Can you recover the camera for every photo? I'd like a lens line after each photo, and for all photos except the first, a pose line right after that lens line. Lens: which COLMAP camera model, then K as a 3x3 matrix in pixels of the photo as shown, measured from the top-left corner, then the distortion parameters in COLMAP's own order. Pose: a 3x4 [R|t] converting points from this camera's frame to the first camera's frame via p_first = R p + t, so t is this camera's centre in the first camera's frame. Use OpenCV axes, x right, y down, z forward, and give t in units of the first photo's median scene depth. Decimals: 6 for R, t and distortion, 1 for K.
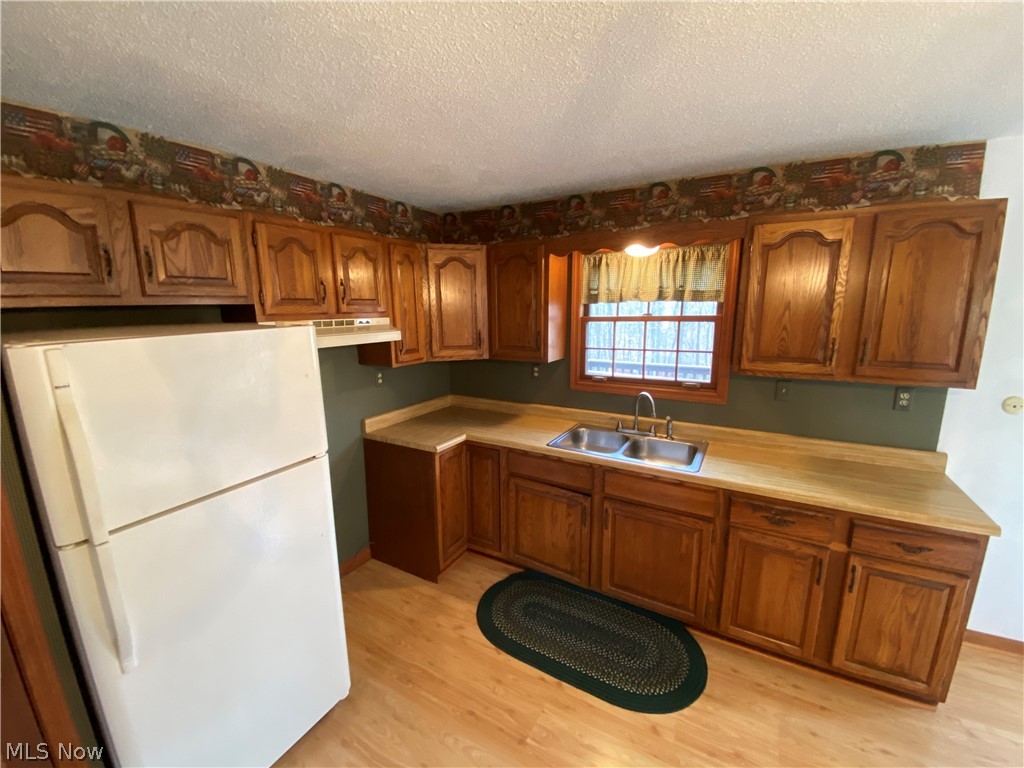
lens RADIAL K [[412.9, 0, 512.0], [0, 412.9, 384.0], [0, 0, 1]] dist [0.016241, -0.017665]
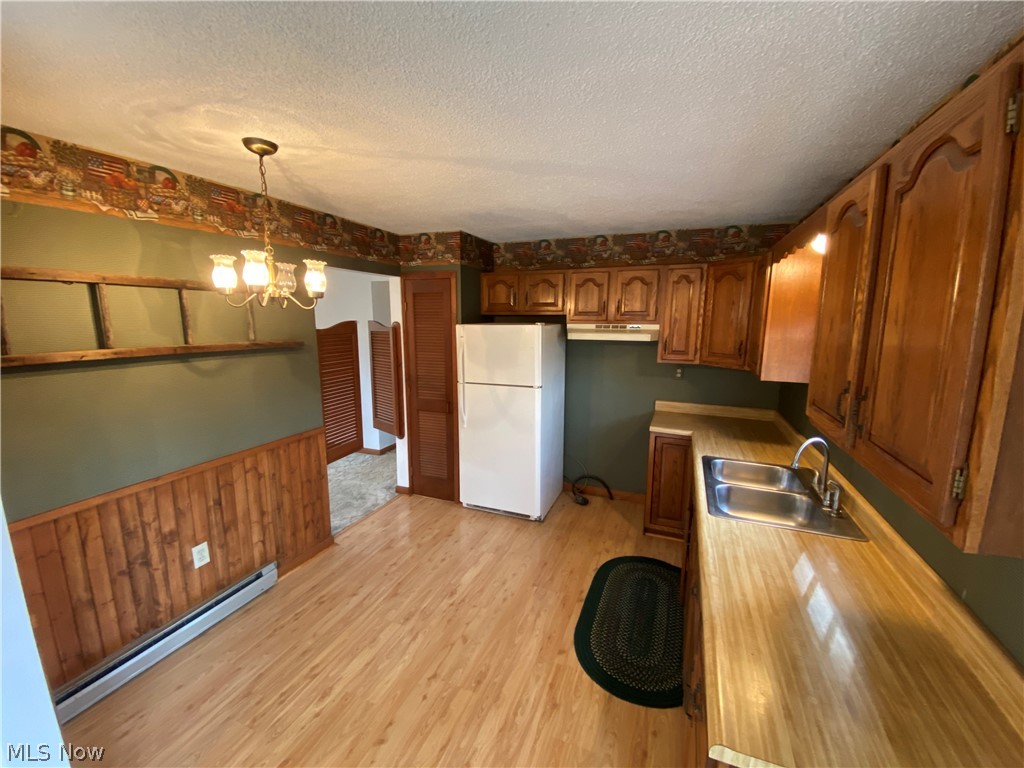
lens RADIAL K [[412.9, 0, 512.0], [0, 412.9, 384.0], [0, 0, 1]] dist [0.016241, -0.017665]
pose [[0.132120, 0.172693, -0.976074, 1.052150], [-0.191808, 0.970549, 0.145753, -0.084076], [0.972499, 0.167962, 0.161353, 0.377091]]
